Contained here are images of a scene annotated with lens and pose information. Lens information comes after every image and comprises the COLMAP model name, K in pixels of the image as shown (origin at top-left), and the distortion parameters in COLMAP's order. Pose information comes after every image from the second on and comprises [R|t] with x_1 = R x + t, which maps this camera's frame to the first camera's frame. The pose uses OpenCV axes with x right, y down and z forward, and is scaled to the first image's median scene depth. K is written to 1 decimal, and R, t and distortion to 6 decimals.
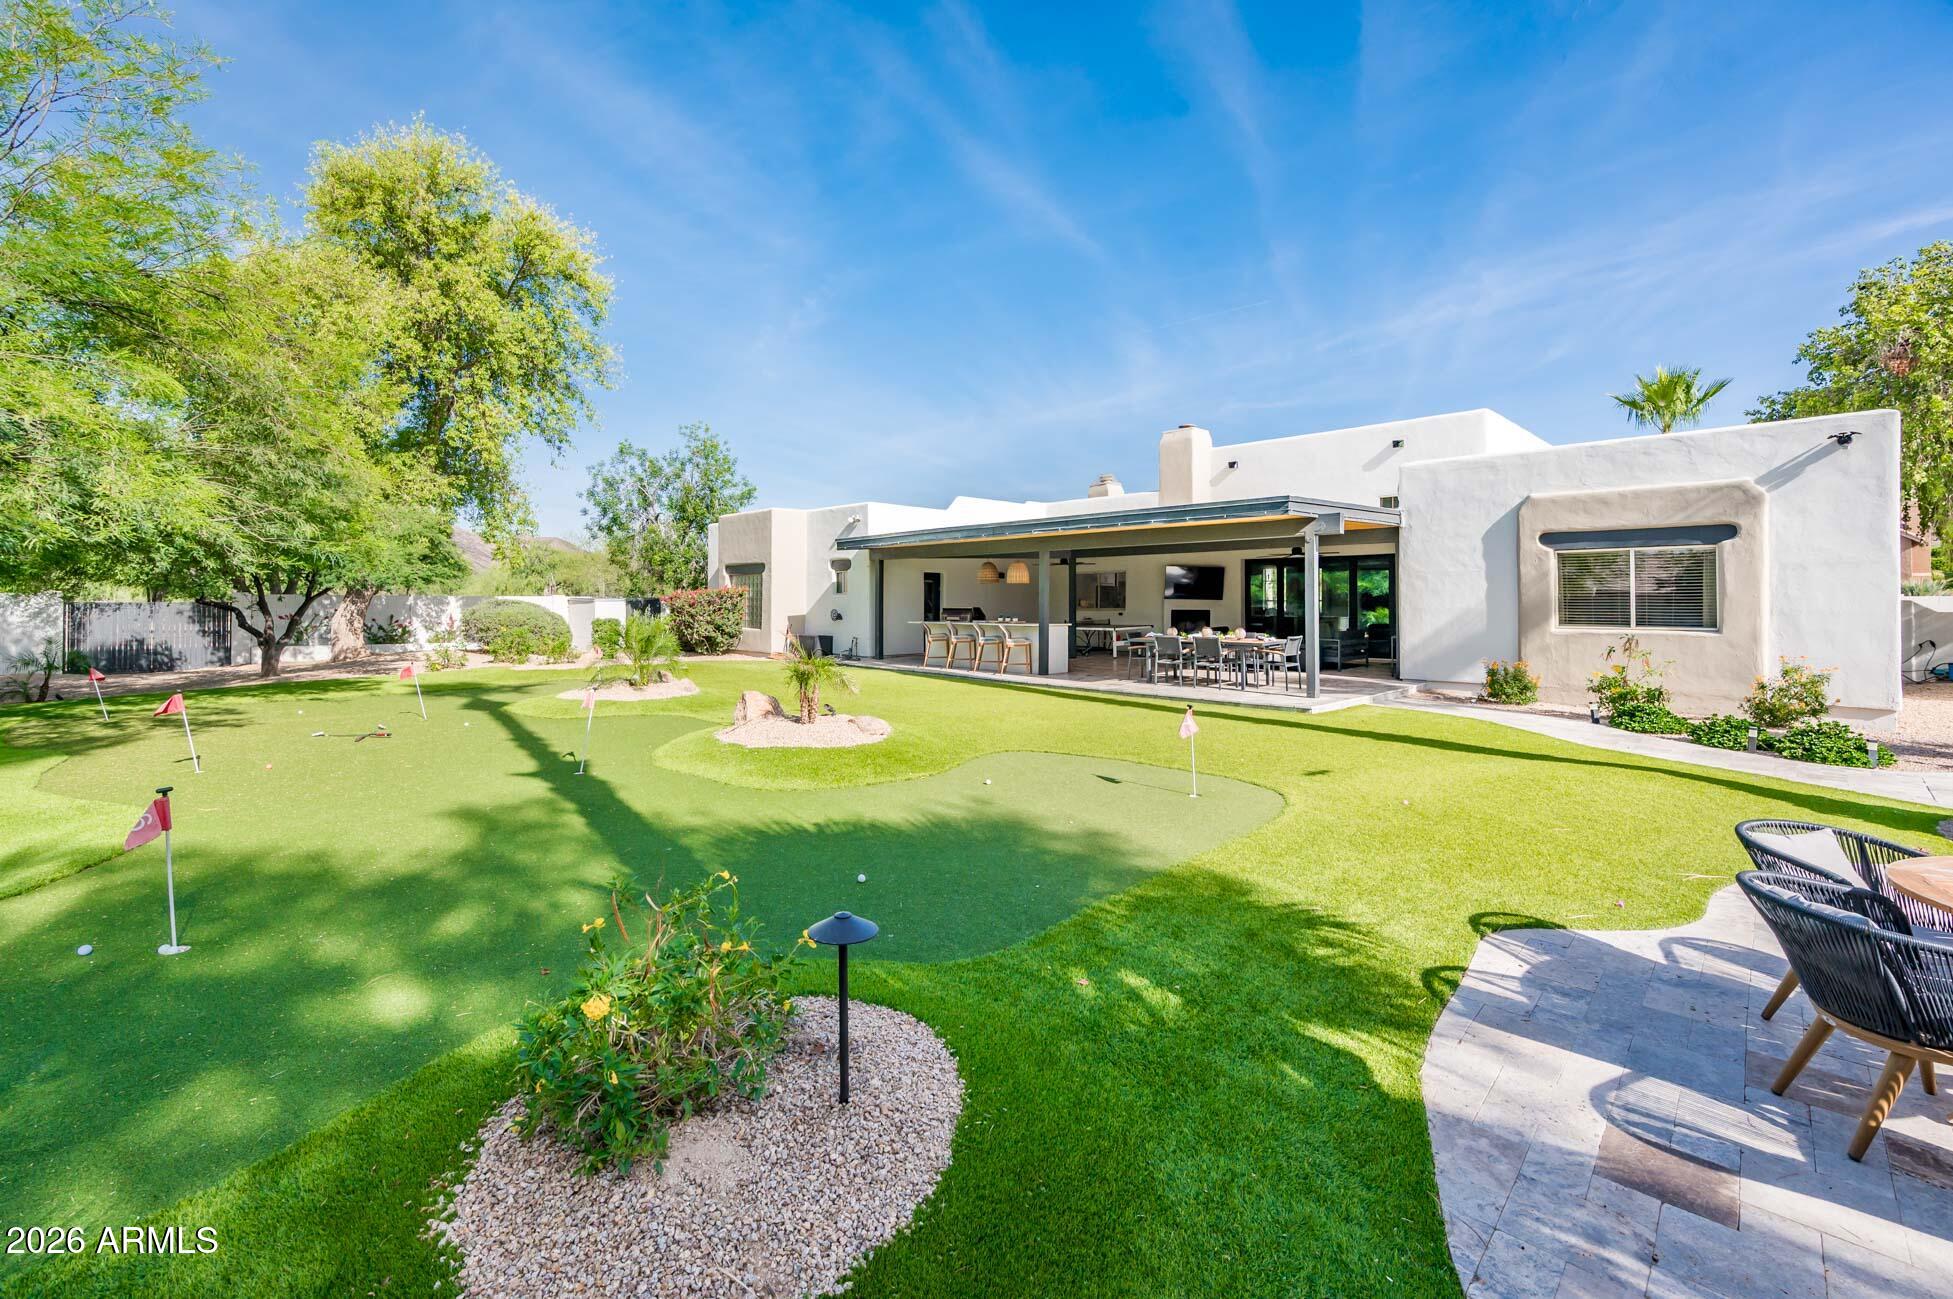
lens RADIAL K [[804.7, 0, 935.0], [0, 804.7, 595.7], [0, 0, 1]] dist [-0.000628, 0.000376]
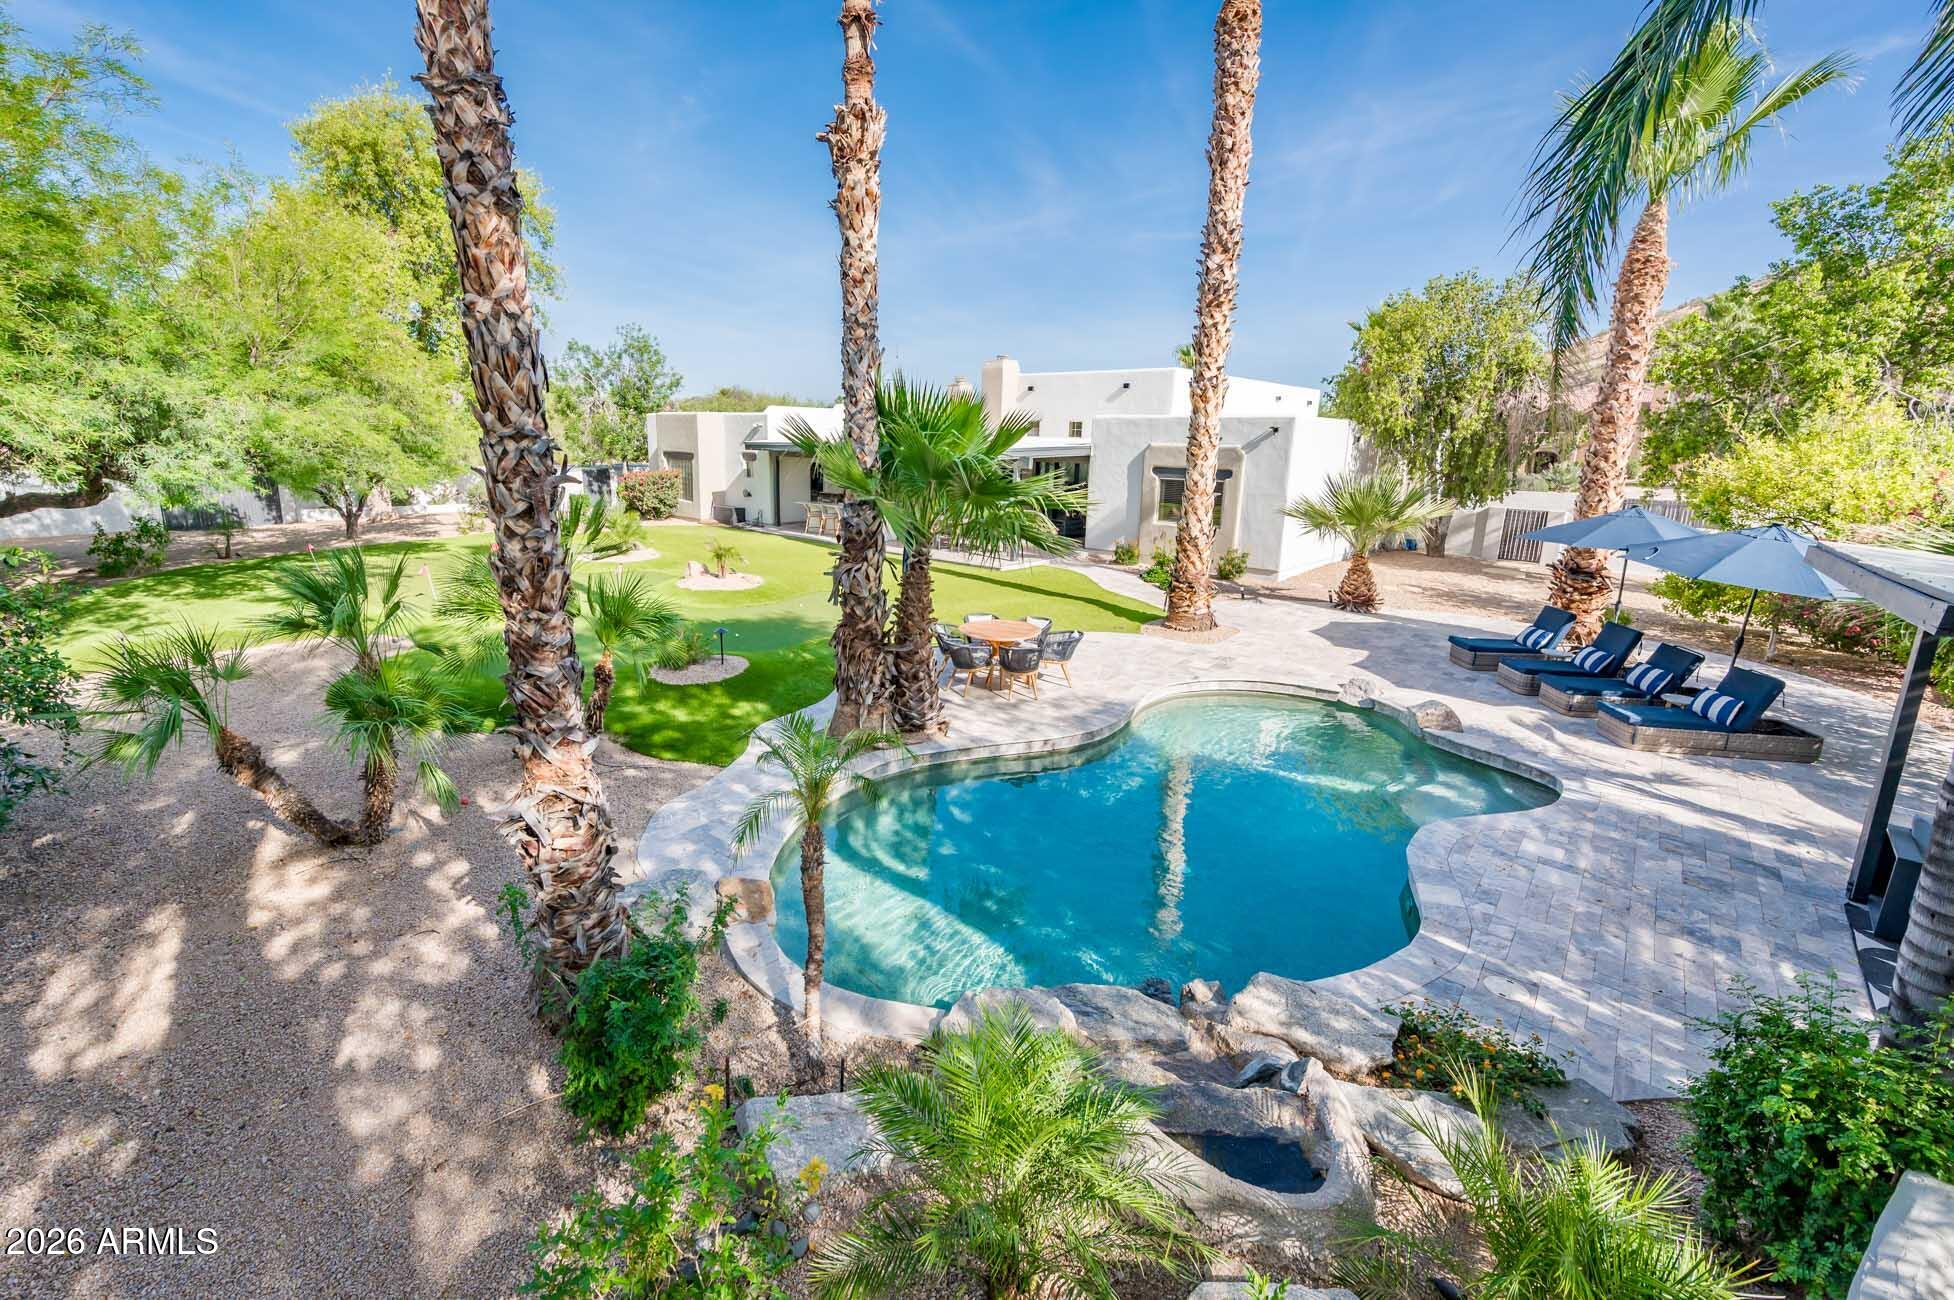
lens RADIAL K [[805.1, 0, 935.4], [0, 805.1, 596.2], [0, 0, 1]] dist [-0.000628, 0.000376]
pose [[0.996640, 0.000685, 0.081903, 0.127681], [-0.017387, 0.978943, 0.203391, -0.130095], [-0.080039, -0.204132, 0.975666, -0.615243]]
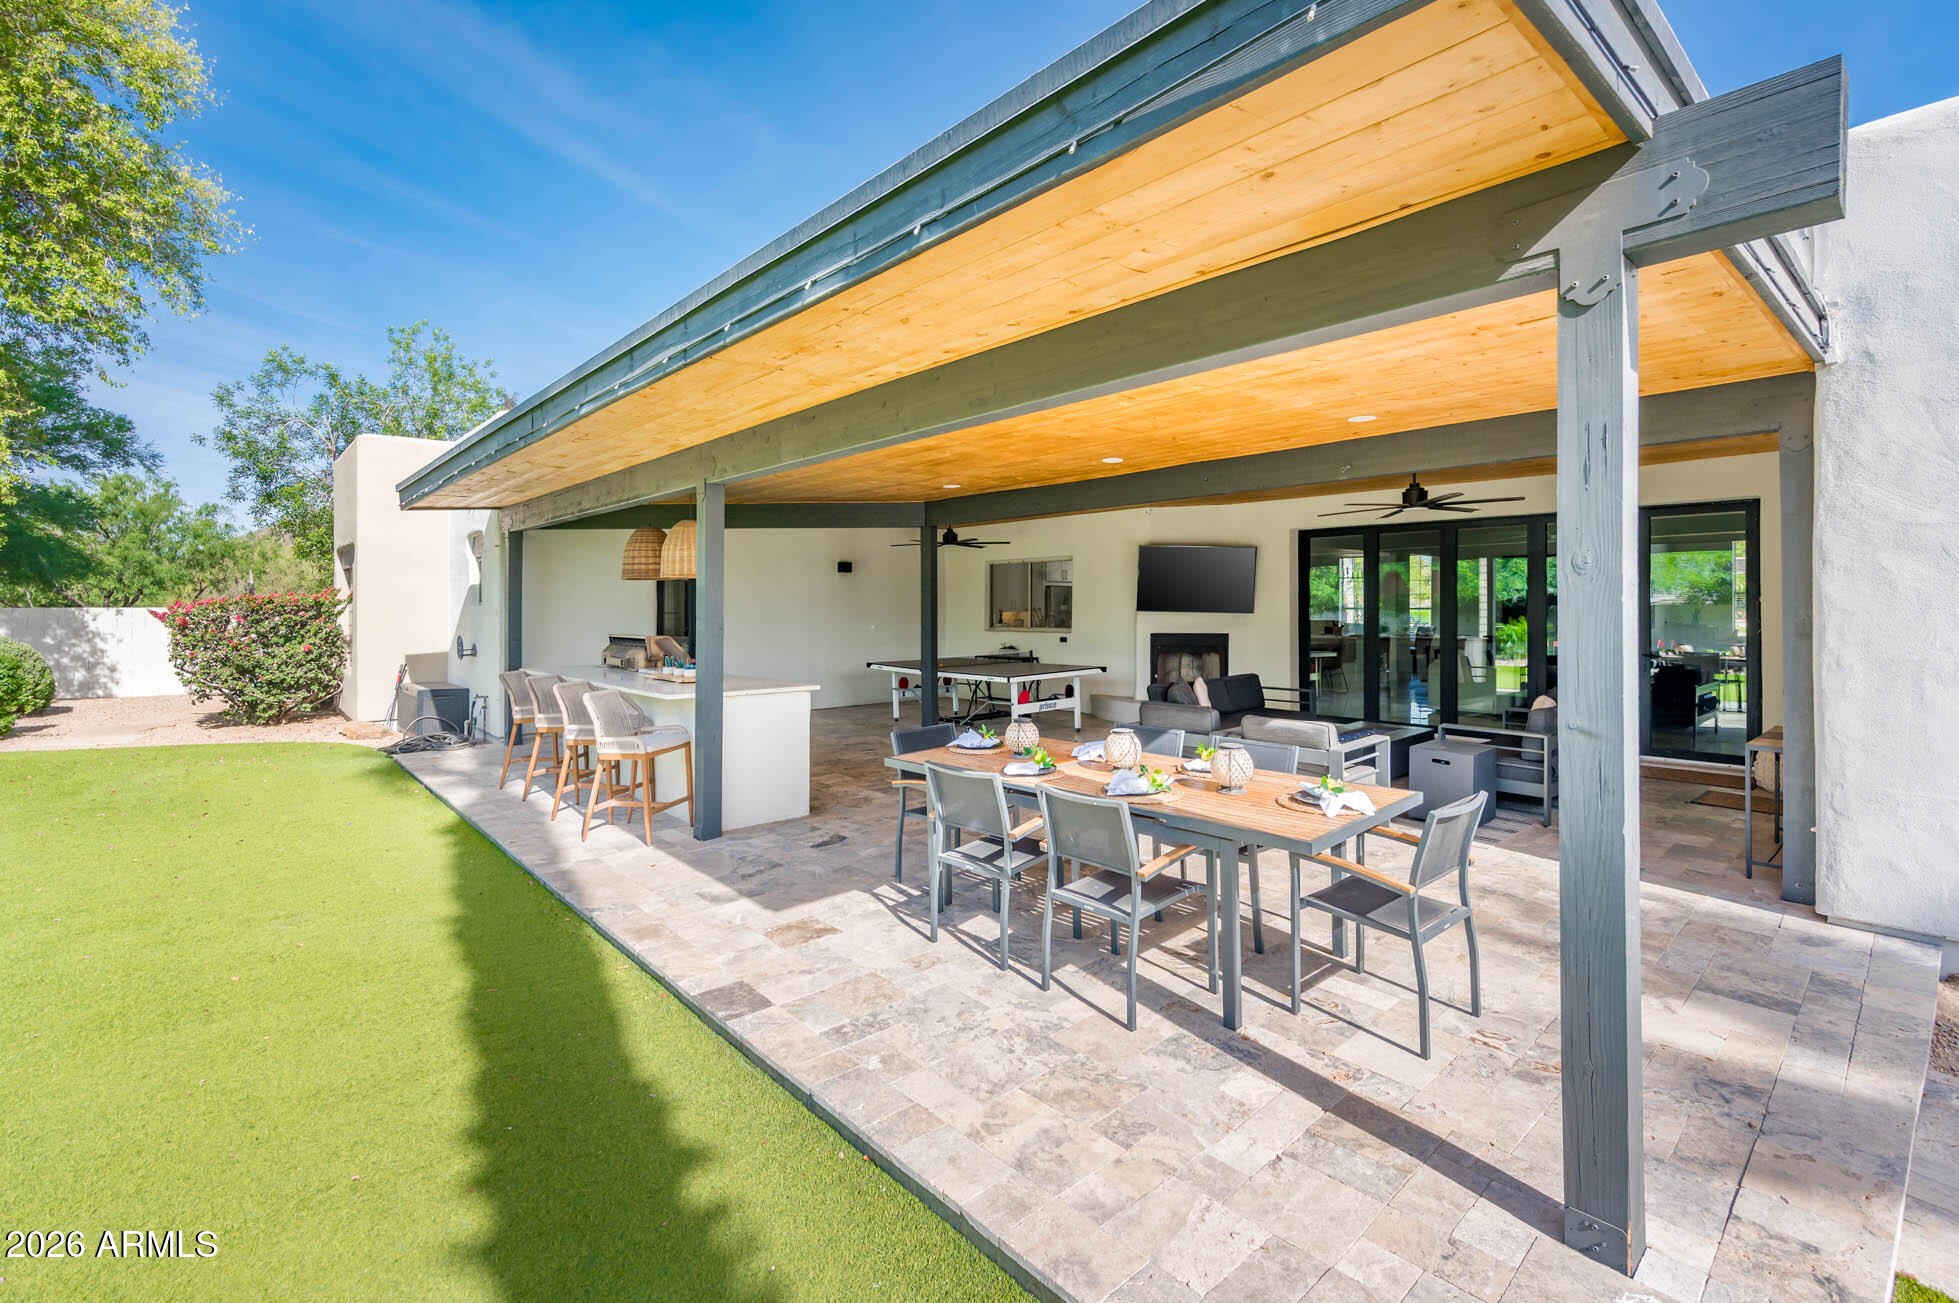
lens RADIAL K [[849.6, 0, 983.2], [0, 849.6, 598.0], [0, 0, 1]] dist [-0.000288, -0.000098]
pose [[0.999891, -0.005048, -0.013873, 0.286661], [0.005065, 0.999986, 0.001205, -0.007439], [0.013866, -0.001275, 0.999903, 0.686038]]
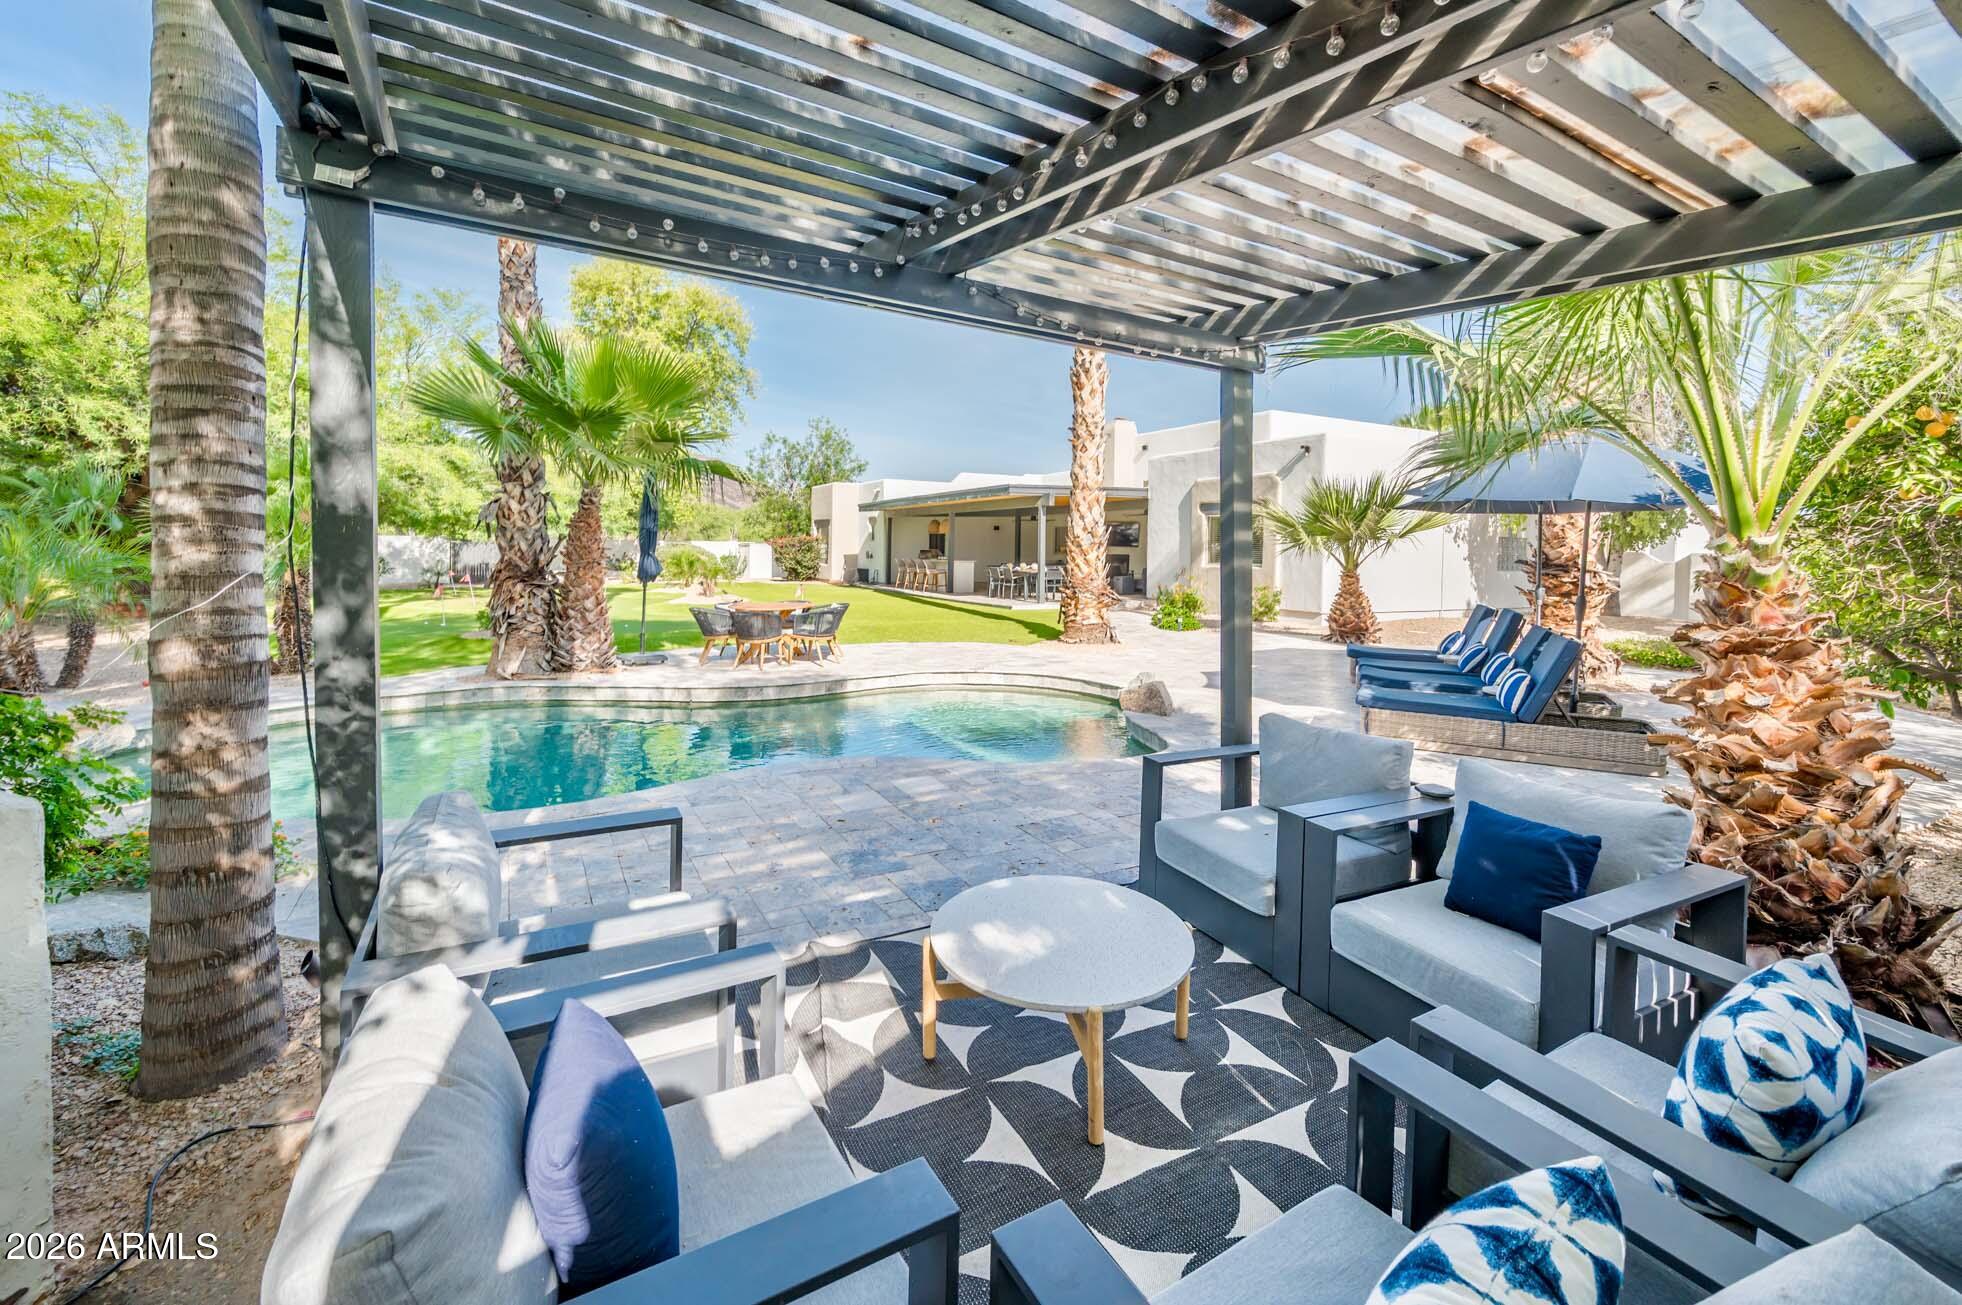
lens RADIAL K [[804.1, 0, 988.3], [0, 804.1, 565.3], [0, 0, 1]] dist [-0.000373, 0.000032]
pose [[0.968677, 0.015129, -0.247865, 0.650032], [-0.009029, 0.999628, 0.025729, 0.004656], [0.248162, -0.022685, 0.968453, -0.539587]]
